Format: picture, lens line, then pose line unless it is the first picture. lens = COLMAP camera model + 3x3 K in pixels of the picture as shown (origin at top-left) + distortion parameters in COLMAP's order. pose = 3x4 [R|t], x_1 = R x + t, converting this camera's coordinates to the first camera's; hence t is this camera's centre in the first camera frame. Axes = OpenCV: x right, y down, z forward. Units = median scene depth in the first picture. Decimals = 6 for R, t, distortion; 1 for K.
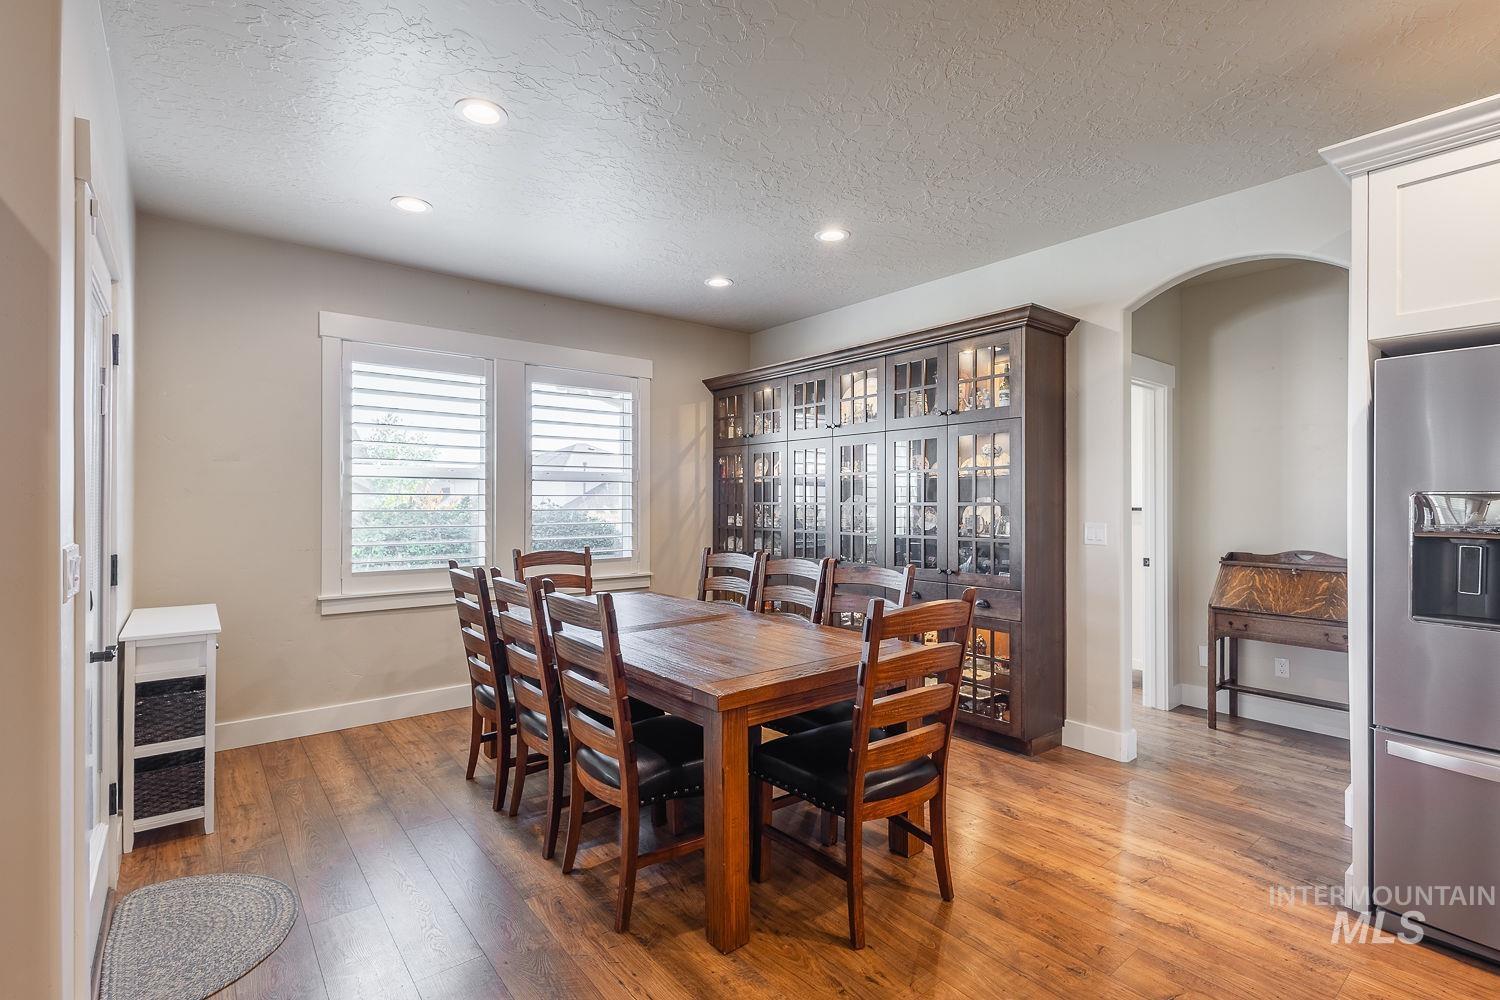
lens RADIAL K [[702.5, 0, 711.9], [0, 702.5, 501.0], [0, 0, 1]] dist [0.015942, -0.004842]
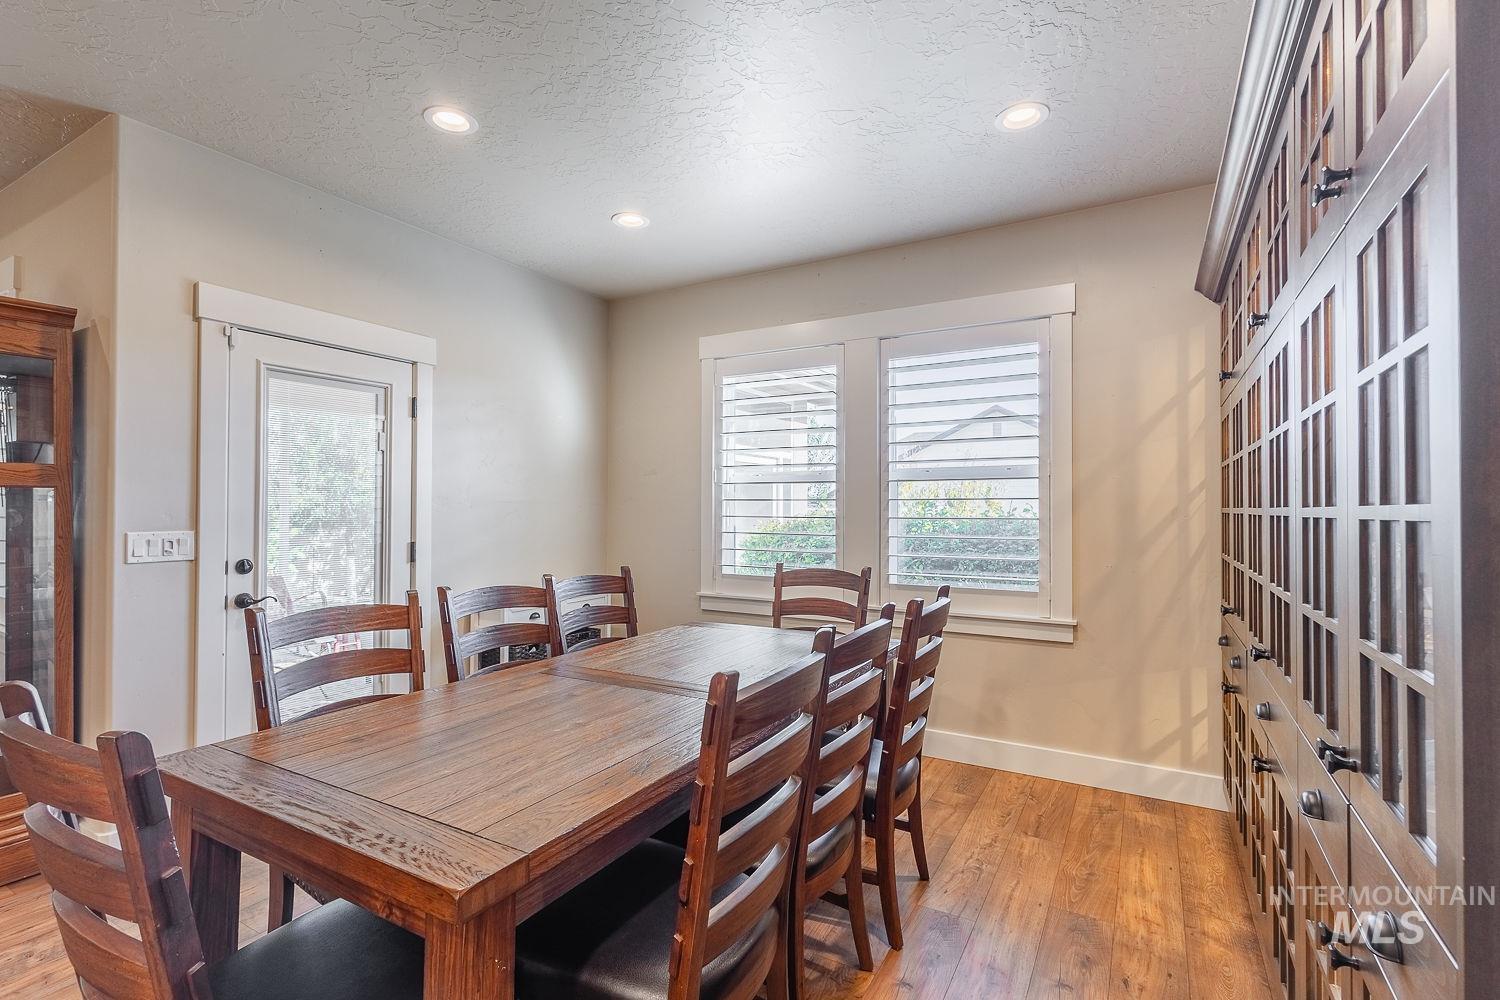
lens RADIAL K [[702.5, 0, 761.3], [0, 702.5, 494.6], [0, 0, 1]] dist [0.015942, -0.004842]
pose [[0.384826, -0.008609, -0.922949, 0.425596], [0.008239, 0.999949, -0.005892, -0.010138], [0.922952, -0.005337, 0.384877, 0.547694]]
